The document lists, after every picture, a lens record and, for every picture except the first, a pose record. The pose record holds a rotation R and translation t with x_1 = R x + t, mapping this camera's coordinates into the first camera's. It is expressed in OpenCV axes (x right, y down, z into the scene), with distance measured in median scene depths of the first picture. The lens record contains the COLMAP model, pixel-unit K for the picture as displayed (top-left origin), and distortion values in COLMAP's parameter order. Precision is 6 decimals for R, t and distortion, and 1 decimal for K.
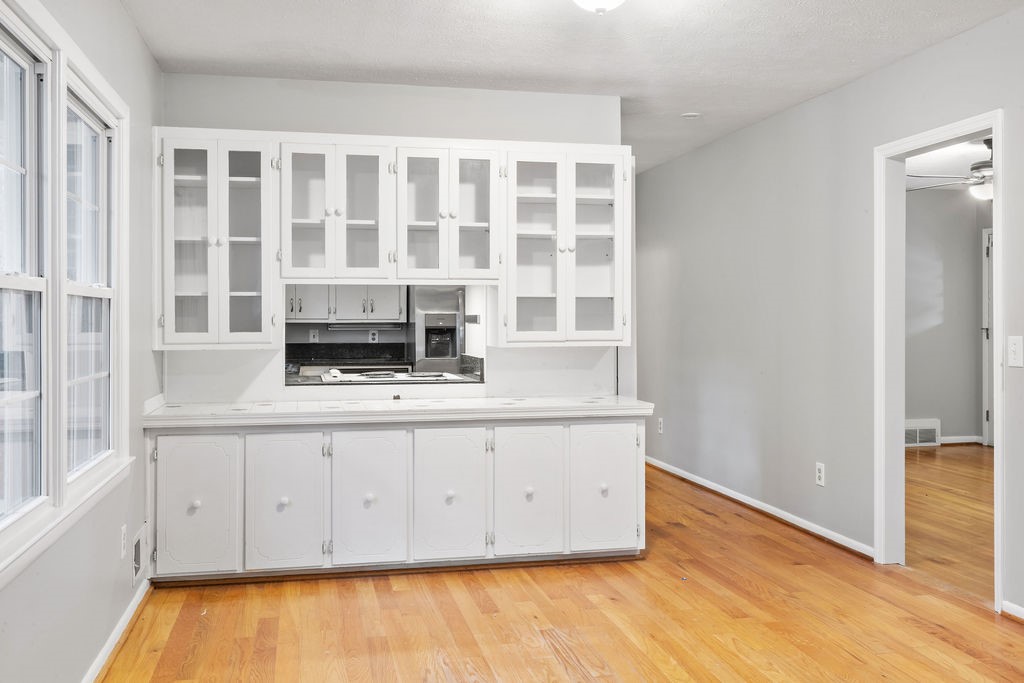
lens RADIAL K [[934.5, 0, 514.4], [0, 934.5, 322.7], [0, 0, 1]] dist [-0.004808, -0.000165]
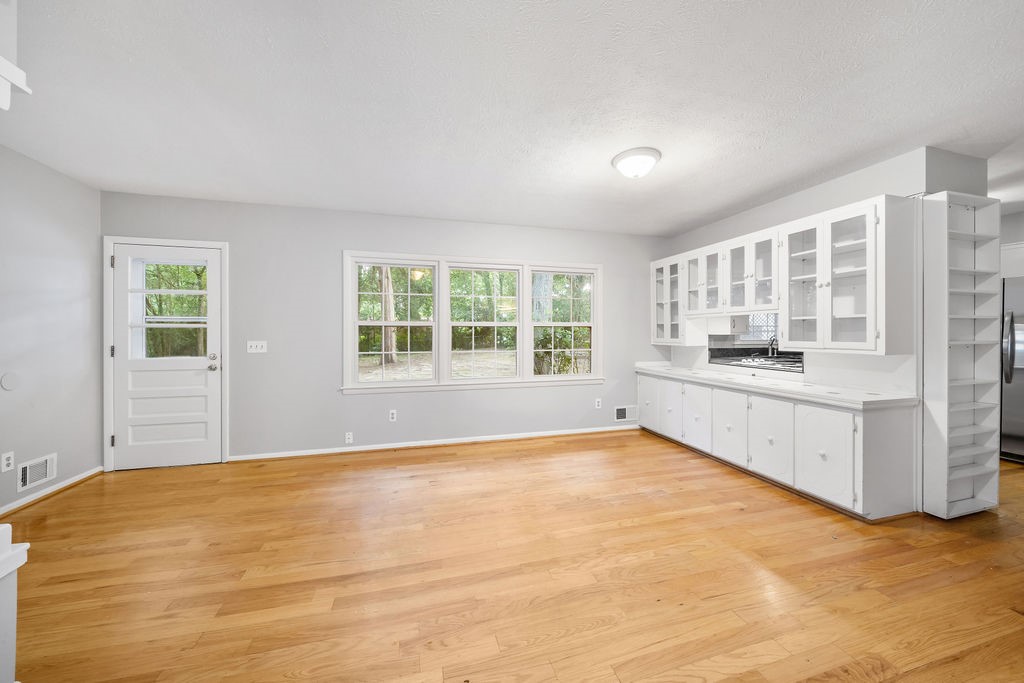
lens RADIAL K [[383.6, 0, 527.1], [0, 383.6, 332.6], [0, 0, 1]] dist [0.000453, -0.000013]
pose [[0.060683, 0.003321, -0.998152, 0.691711], [-0.004488, 0.999985, 0.003054, -0.005928], [0.998147, 0.004295, 0.060697, 0.557363]]
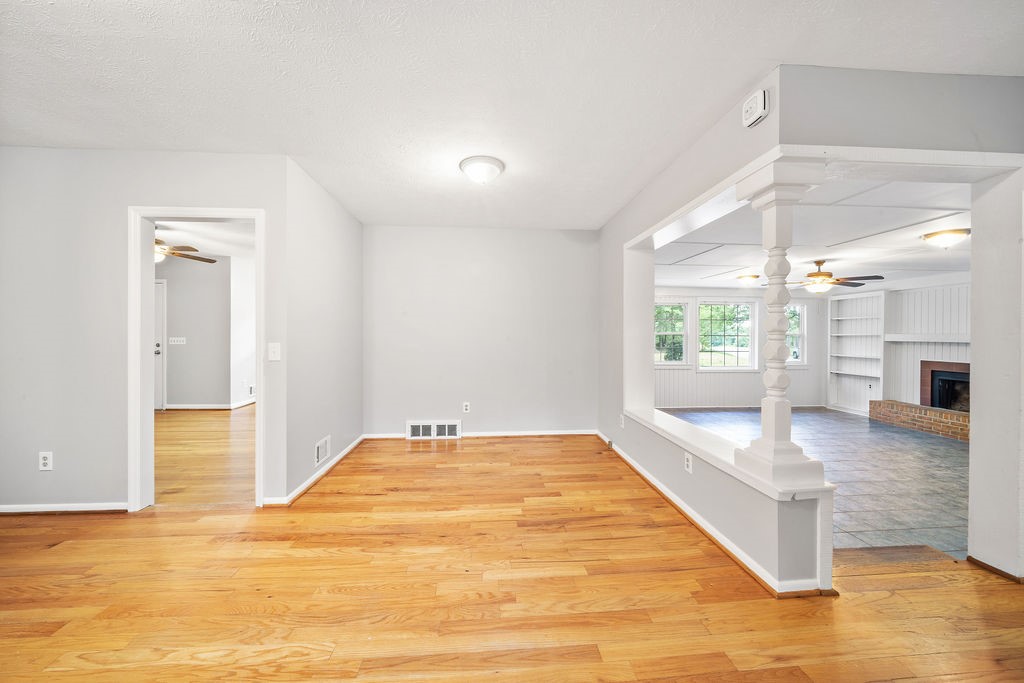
lens RADIAL K [[367.4, 0, 517.1], [0, 367.4, 338.8], [0, 0, 1]] dist [-0.001117, -0.000425]
pose [[0.144849, -0.008663, 0.989416, -0.063639], [0.002441, 0.999962, 0.008398, 0.001315], [-0.989451, 0.001198, 0.144864, 0.402017]]
